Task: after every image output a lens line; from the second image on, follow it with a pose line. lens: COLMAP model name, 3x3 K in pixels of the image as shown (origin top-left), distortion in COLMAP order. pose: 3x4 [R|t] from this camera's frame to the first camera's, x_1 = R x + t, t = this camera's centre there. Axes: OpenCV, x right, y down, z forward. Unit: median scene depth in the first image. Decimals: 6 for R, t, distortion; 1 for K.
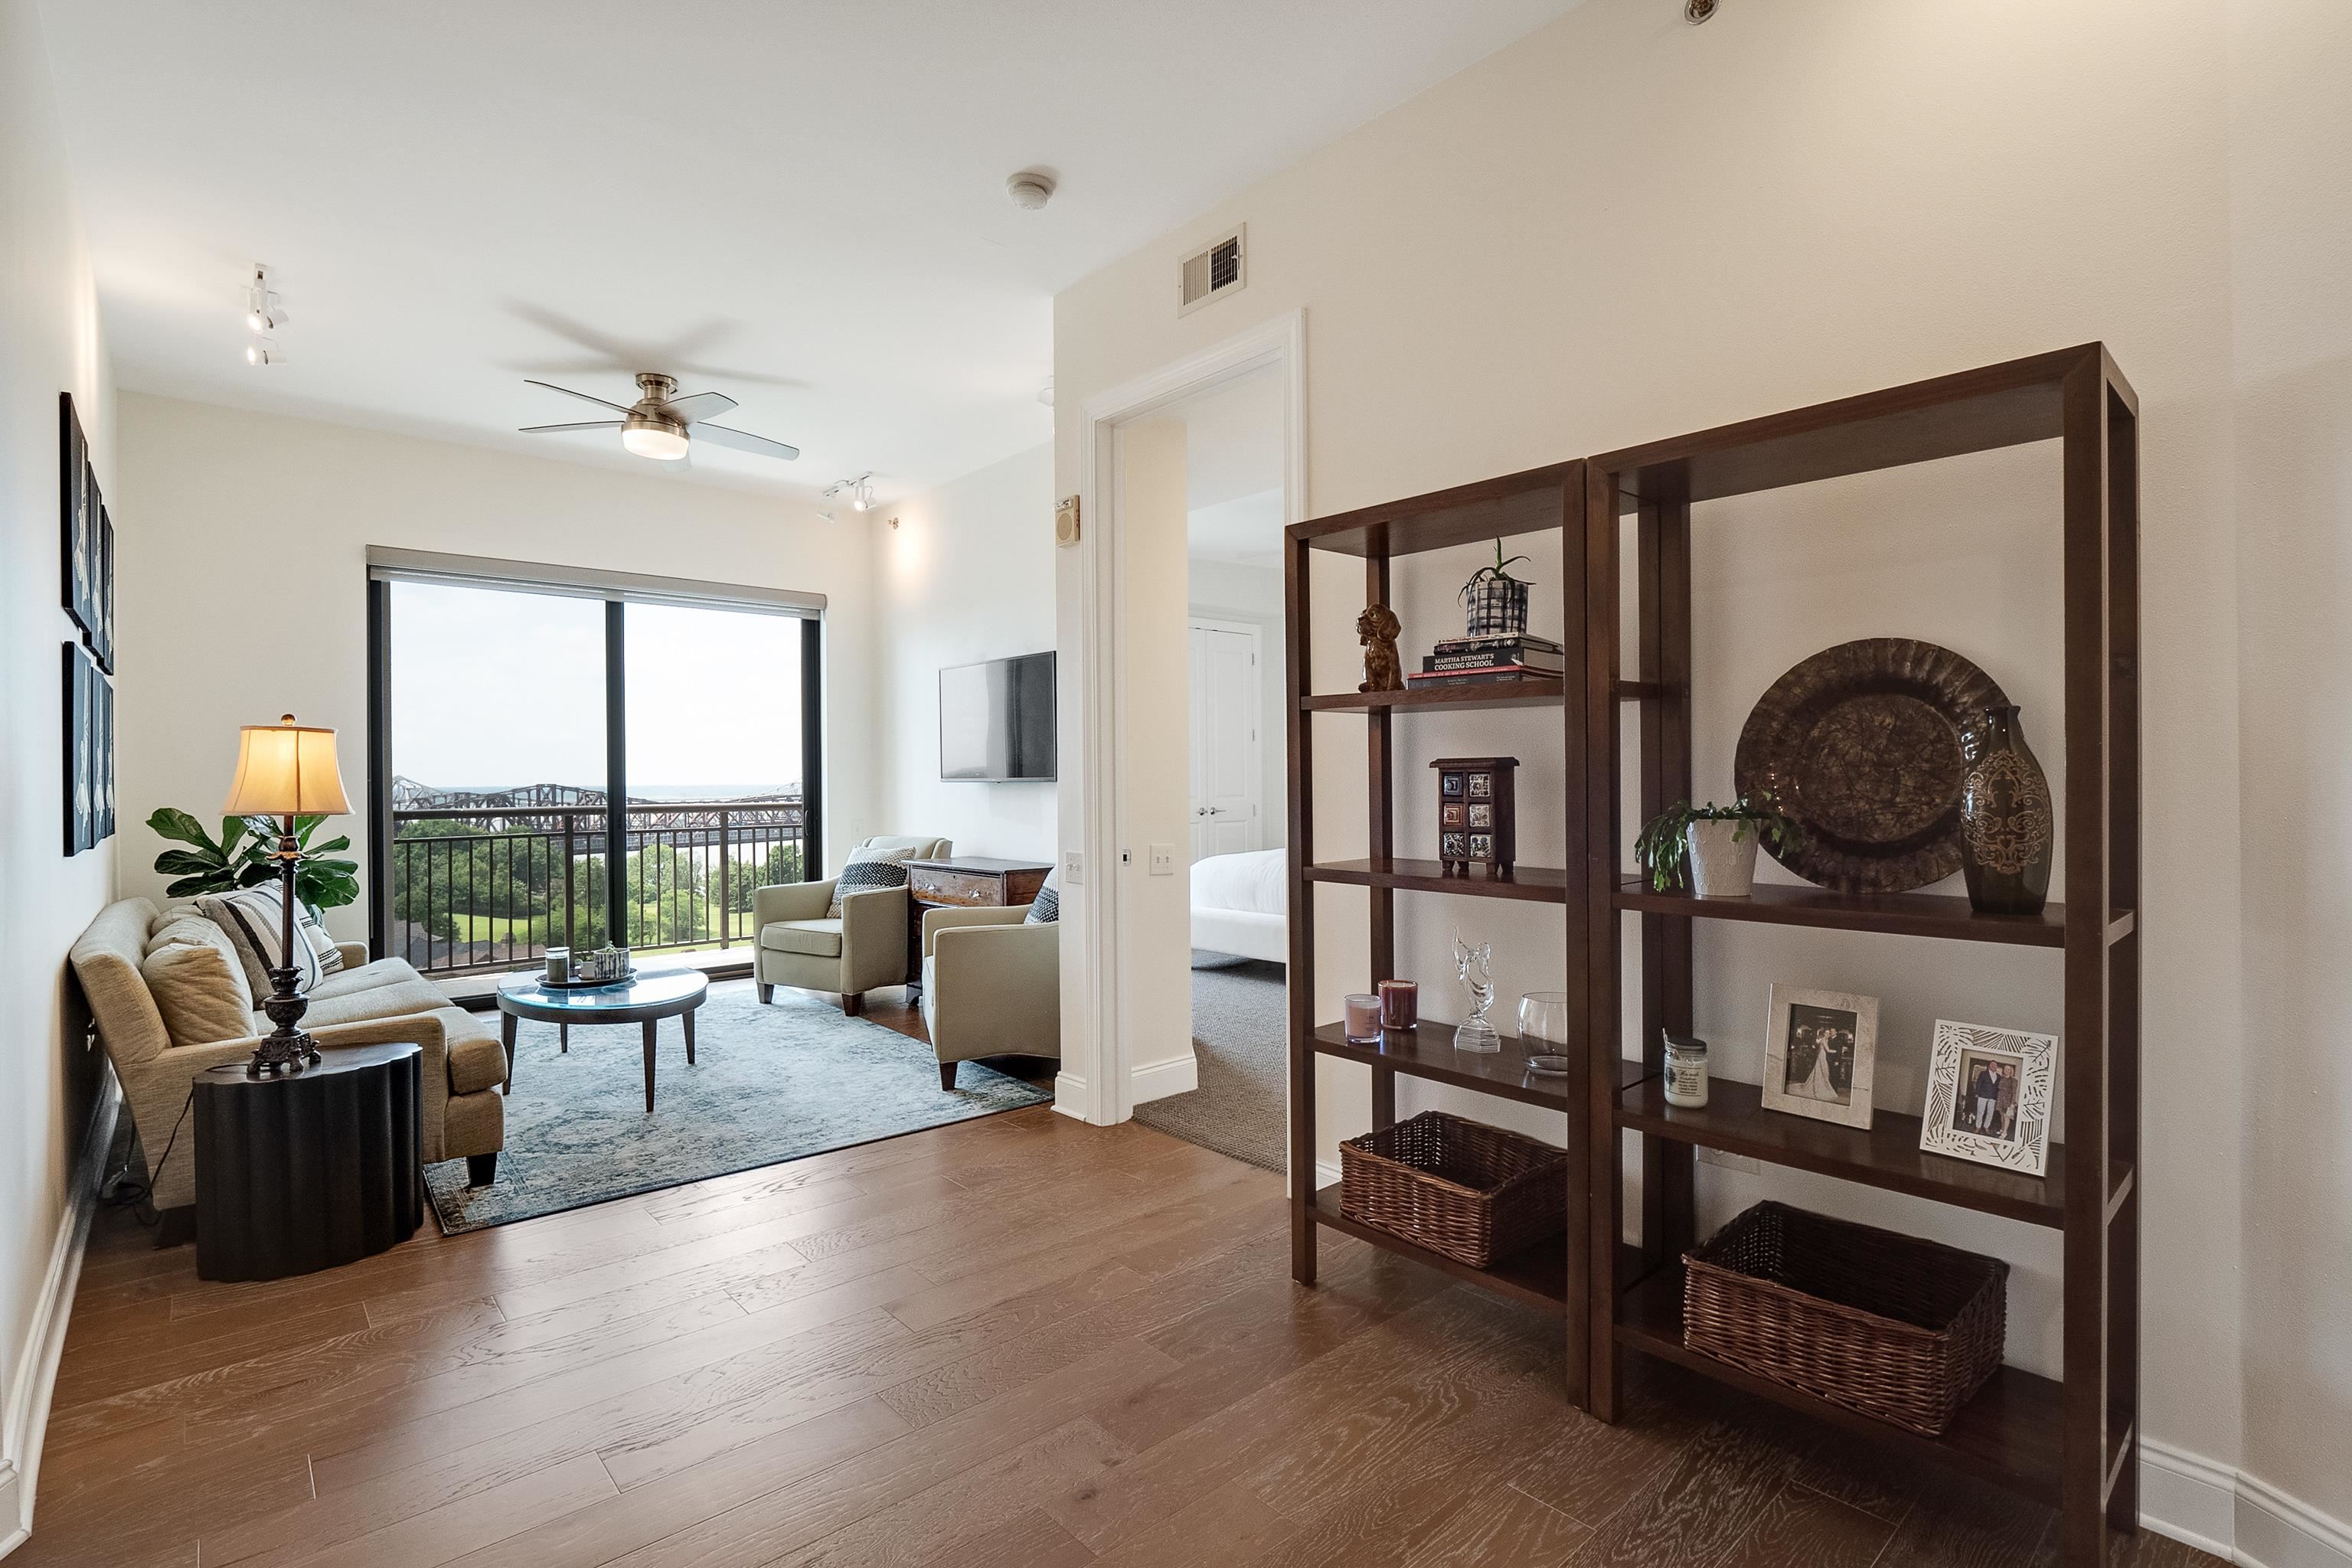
lens RADIAL K [[1100.9, 0, 1171.5], [0, 1100.9, 779.2], [0, 0, 1]] dist [0.001629, -0.016607]
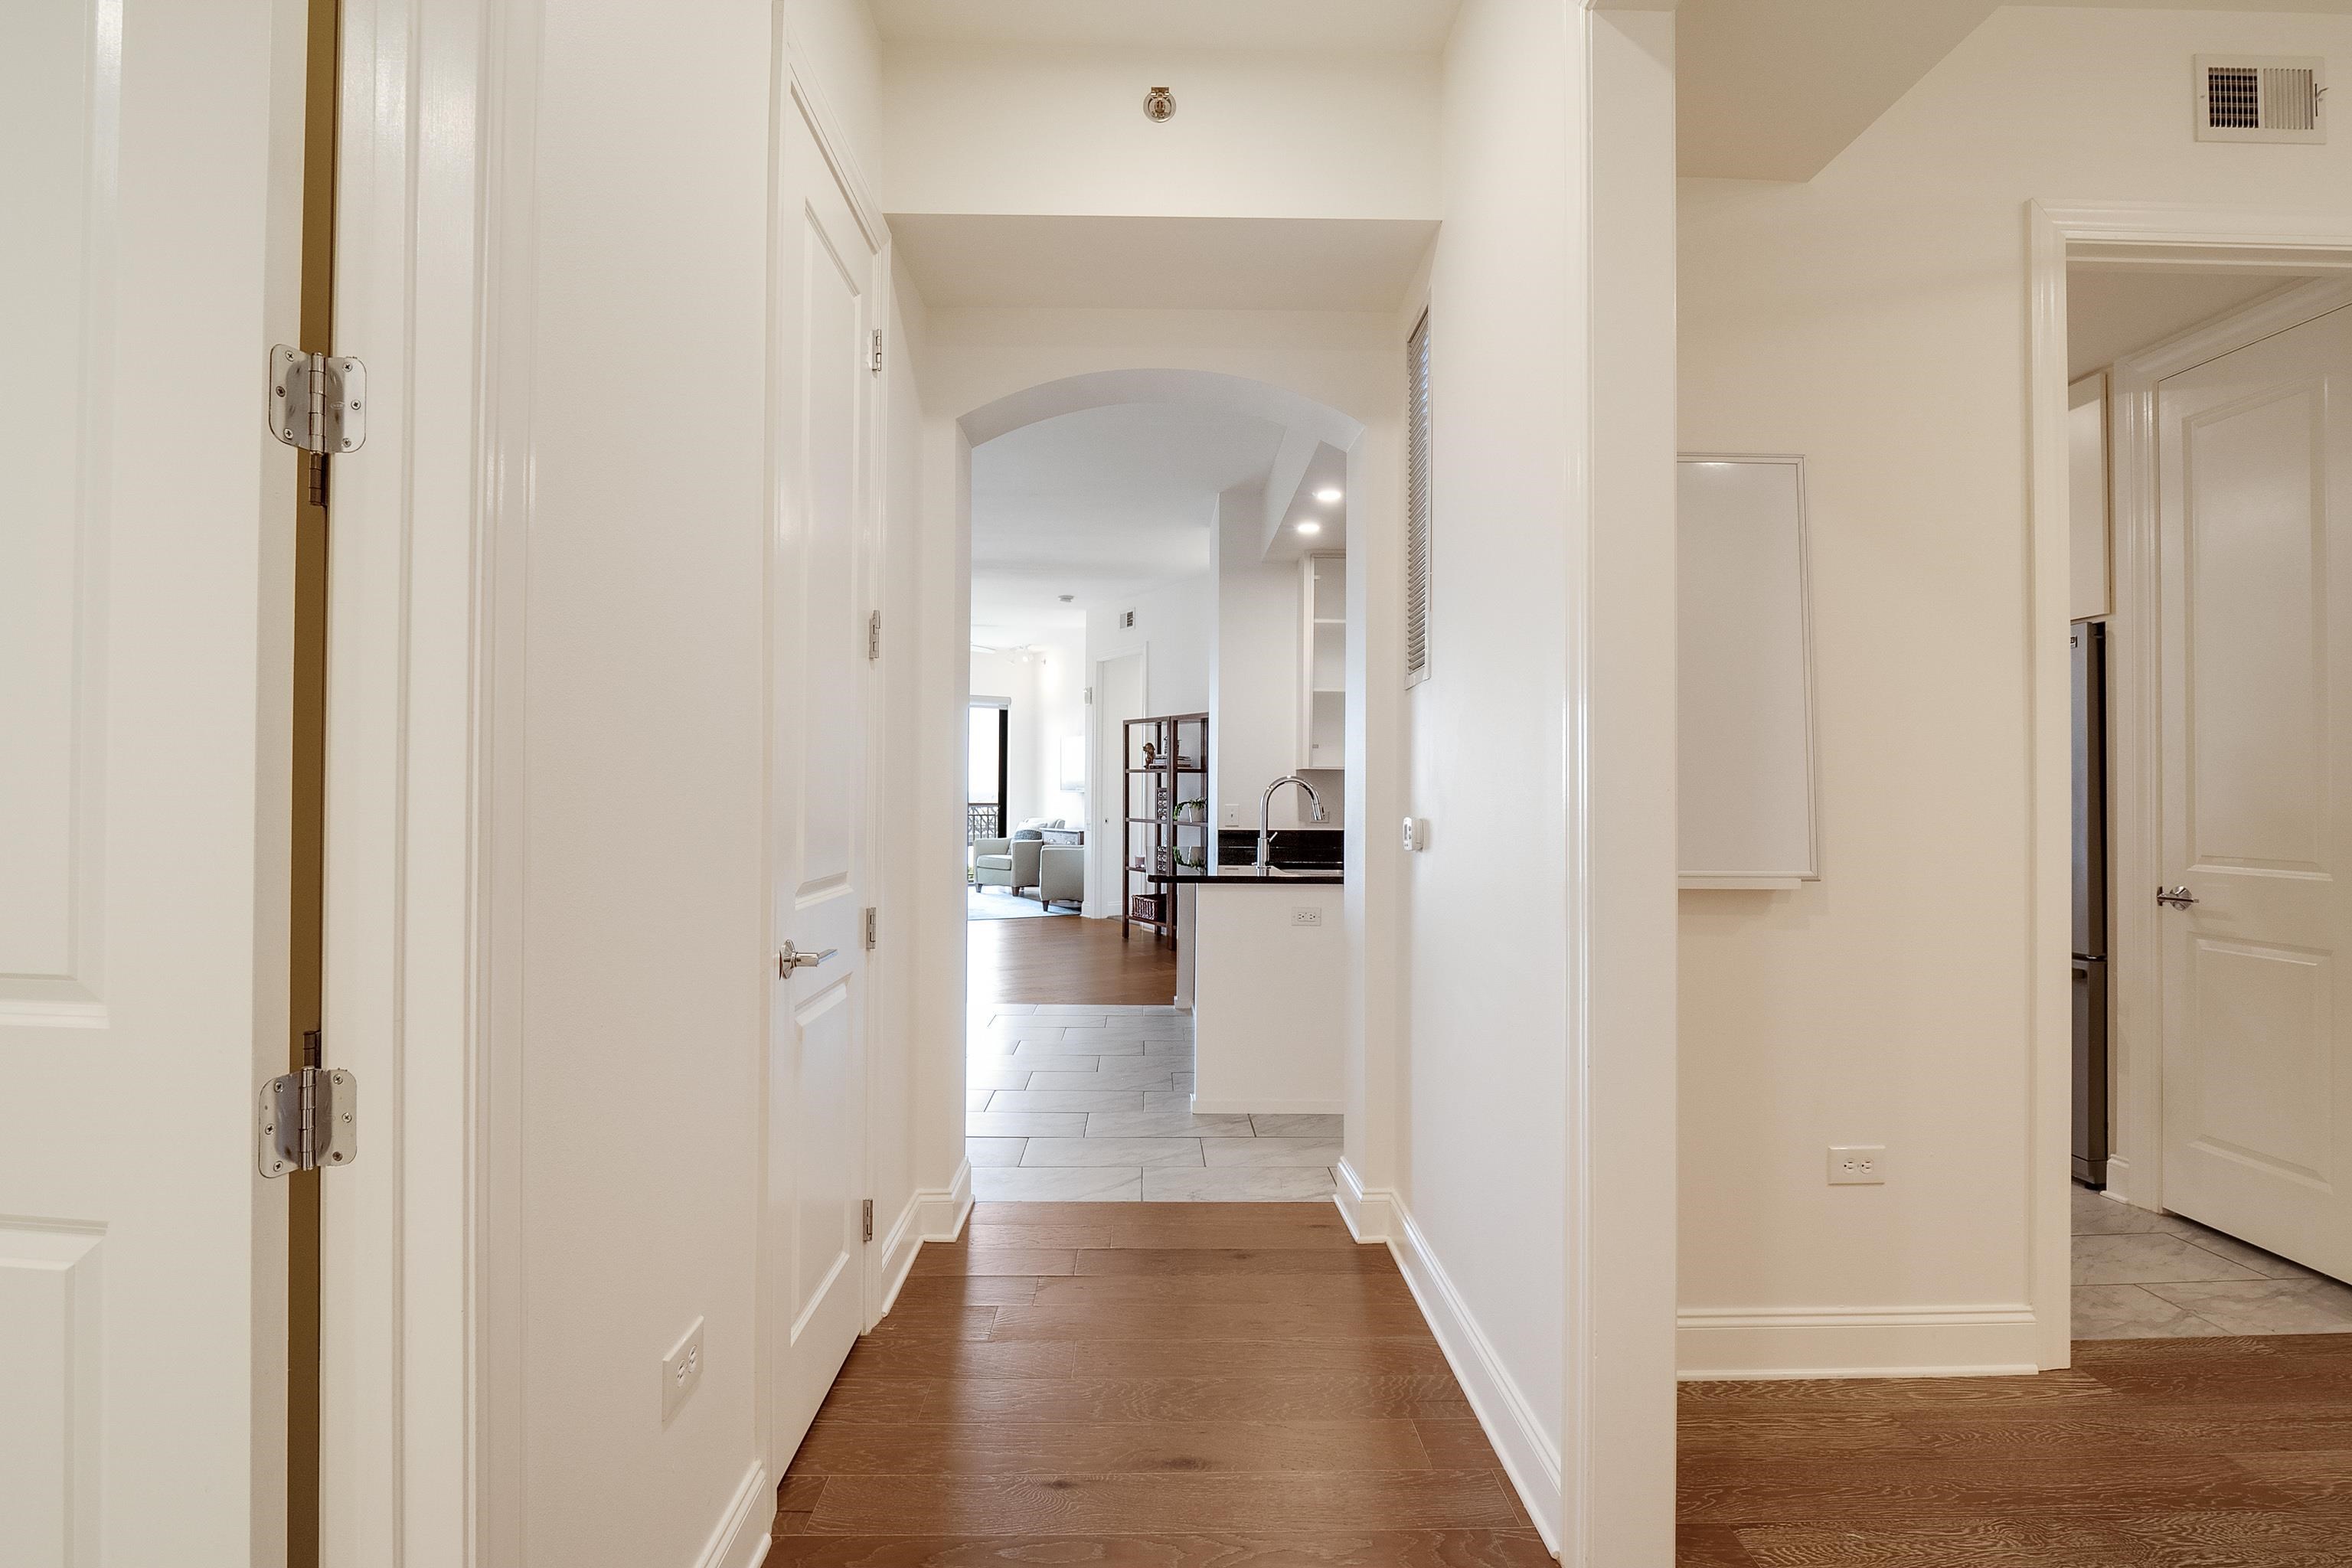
lens RADIAL K [[1100.9, 0, 1171.5], [0, 1100.9, 779.2], [0, 0, 1]] dist [0.001629, -0.016607]
pose [[0.983512, 0.011213, -0.180494, 0.445365], [-0.013306, 0.999857, -0.010391, -0.003978], [0.180352, 0.012622, 0.983521, -1.207581]]
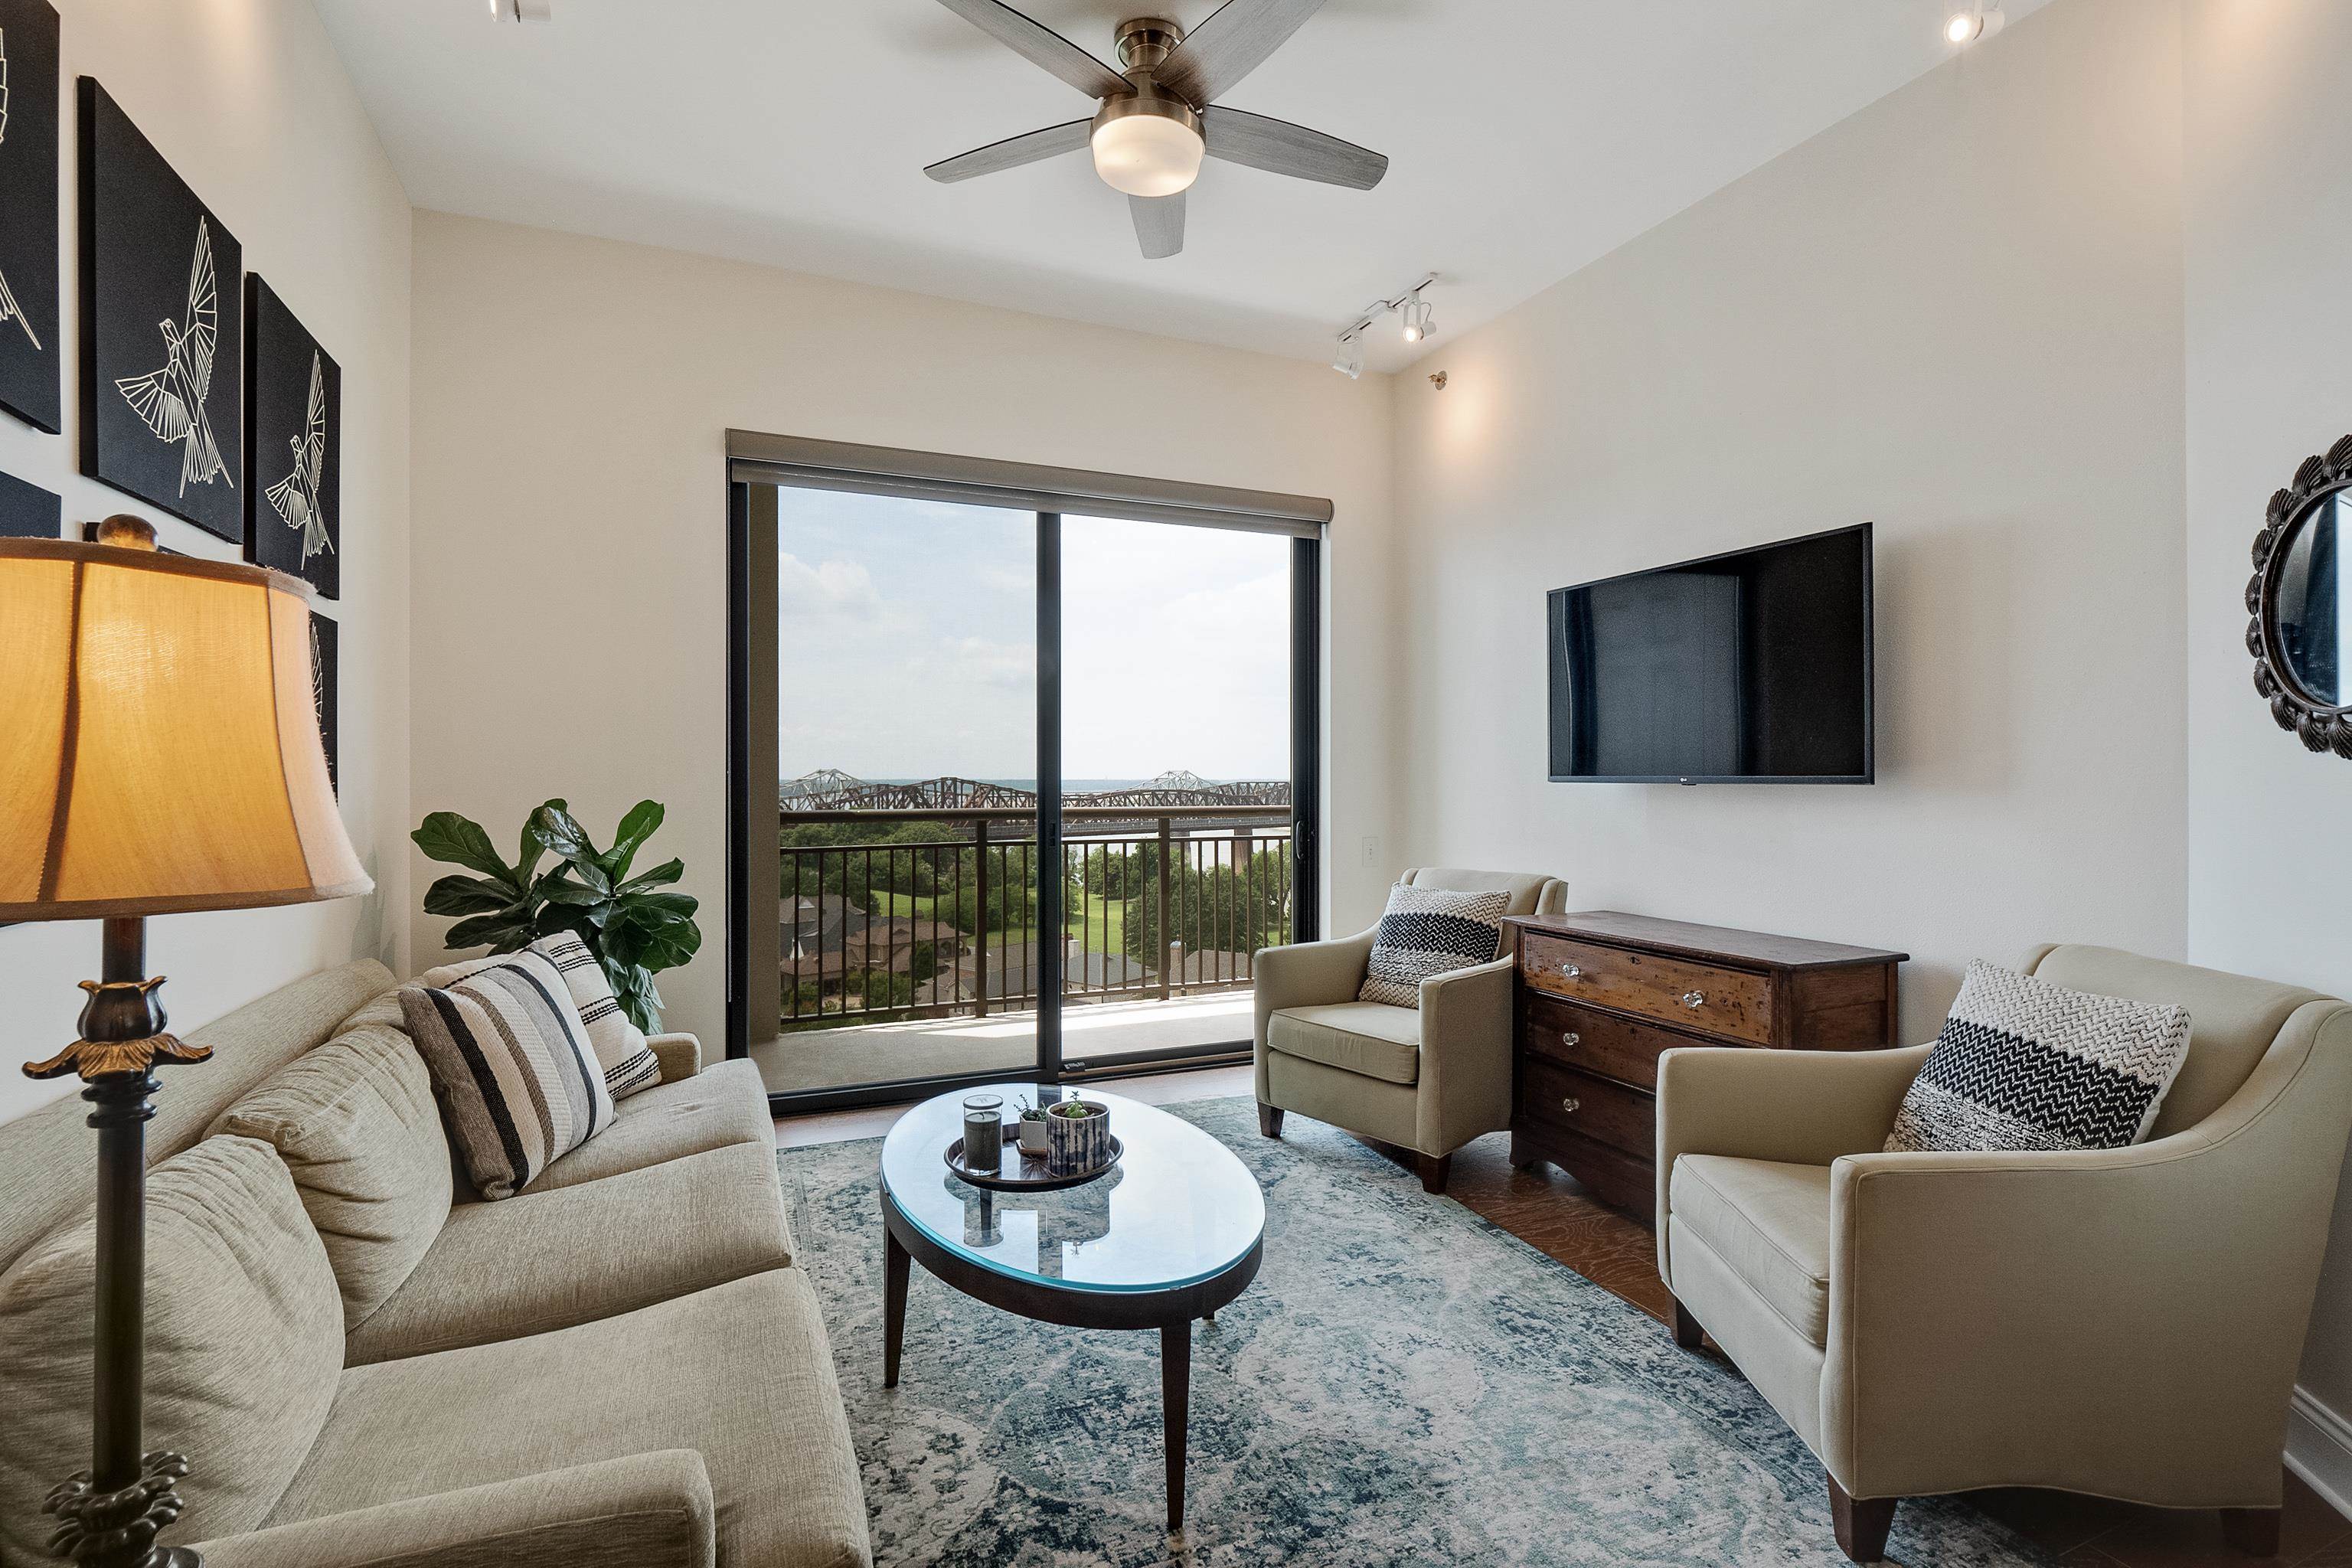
lens RADIAL K [[1100.9, 0, 1171.5], [0, 1100.9, 779.2], [0, 0, 1]] dist [0.001629, -0.016607]
pose [[0.950060, 0.008749, -0.311943, -0.258351], [-0.007832, 0.999961, 0.004194, 0.000010], [0.311968, -0.001541, 0.950092, 0.441170]]
